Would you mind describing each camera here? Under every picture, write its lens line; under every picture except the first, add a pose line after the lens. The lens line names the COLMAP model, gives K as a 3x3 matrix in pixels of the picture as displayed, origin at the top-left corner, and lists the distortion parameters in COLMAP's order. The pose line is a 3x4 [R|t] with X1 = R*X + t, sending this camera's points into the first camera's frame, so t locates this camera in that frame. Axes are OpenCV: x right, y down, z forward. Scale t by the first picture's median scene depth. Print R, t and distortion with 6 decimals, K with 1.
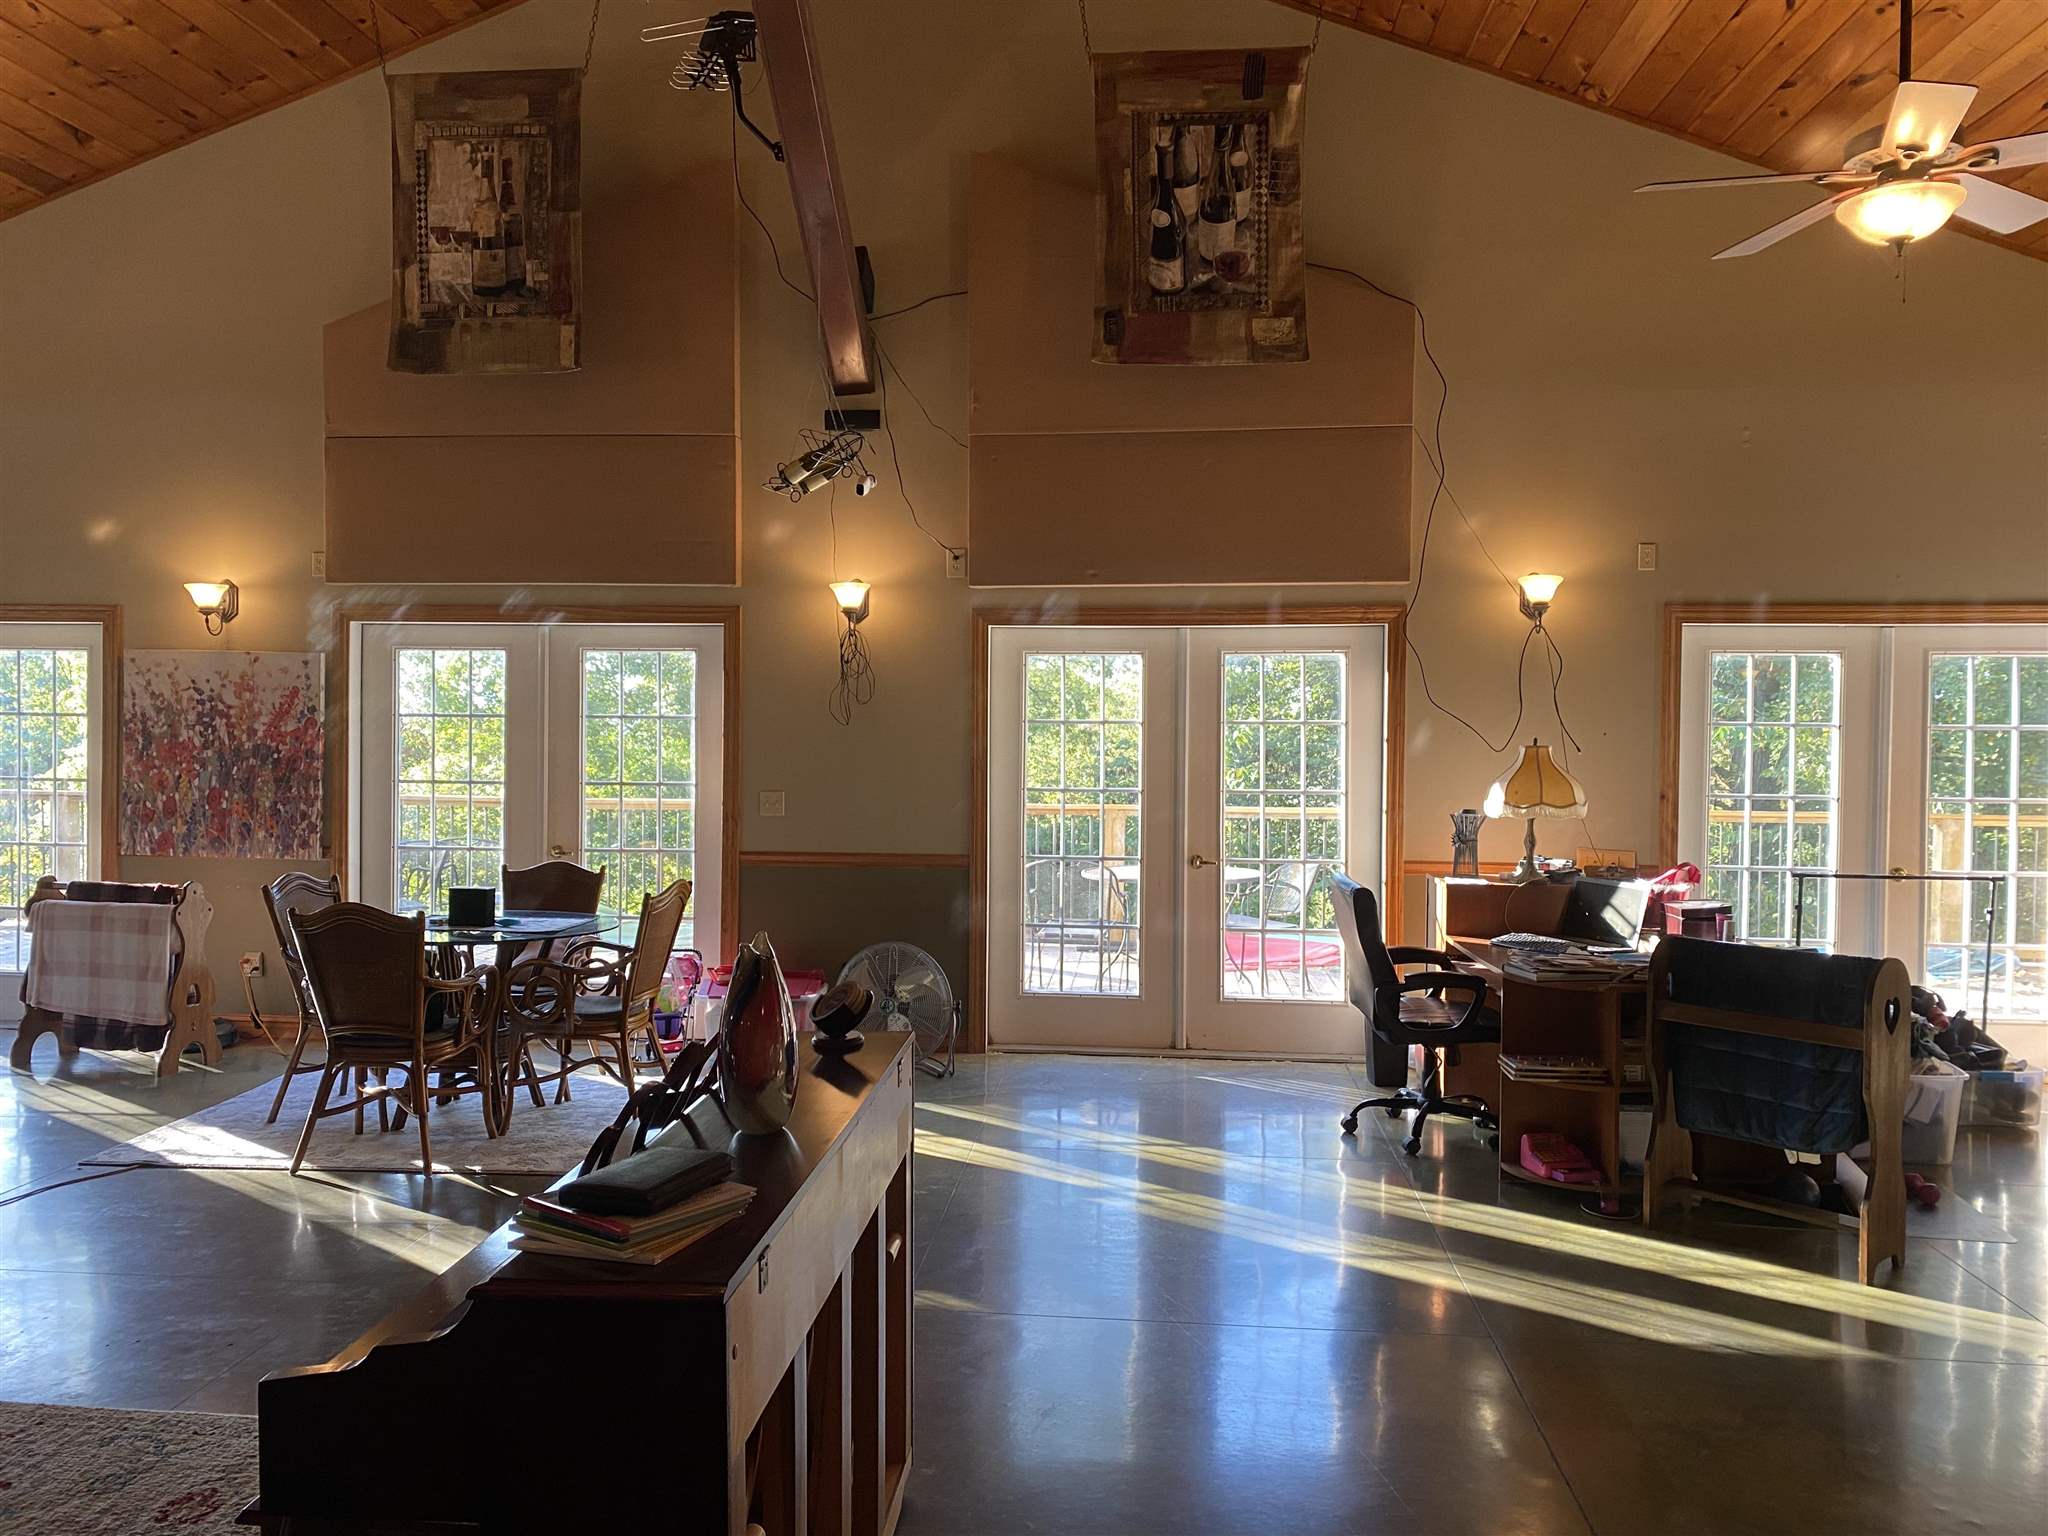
lens RADIAL K [[1566.4, 0, 1013.8], [0, 1566.4, 764.2], [0, 0, 1]] dist [0.029623, -0.029258]
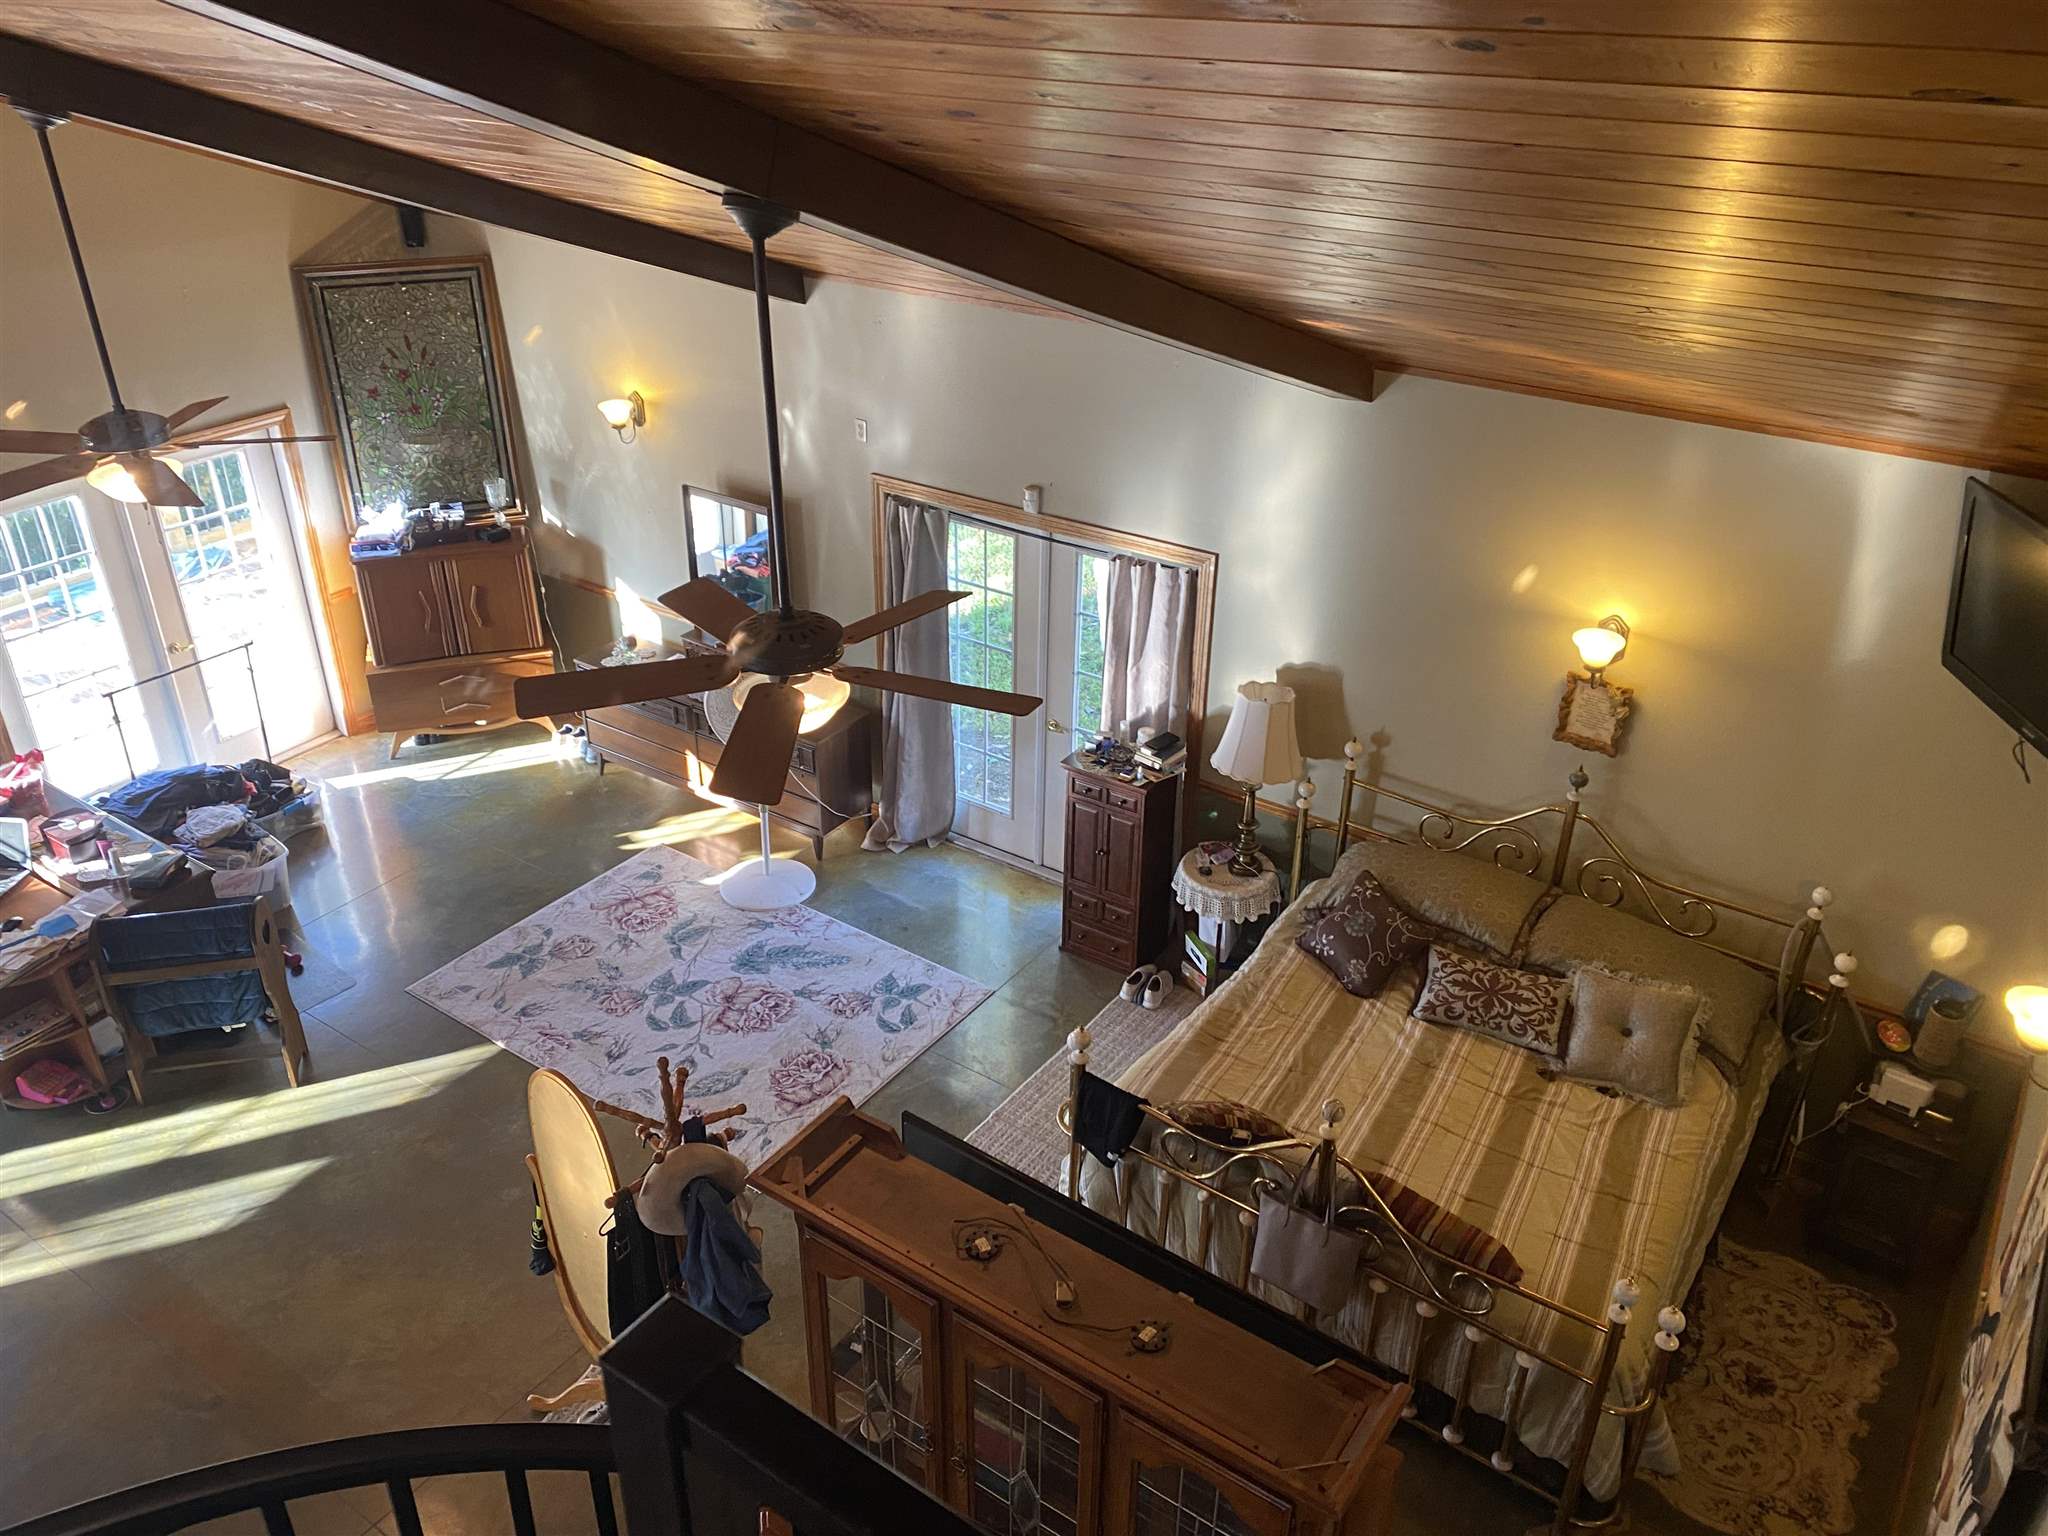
lens RADIAL K [[1566.4, 0, 999.2], [0, 1566.4, 754.5], [0, 0, 1]] dist [0.029623, -0.029258]
pose [[0.492218, -0.425859, 0.759187, -0.112251], [0.023730, 0.878397, 0.477343, -0.449920], [-0.870148, -0.216941, 0.442469, -0.159576]]
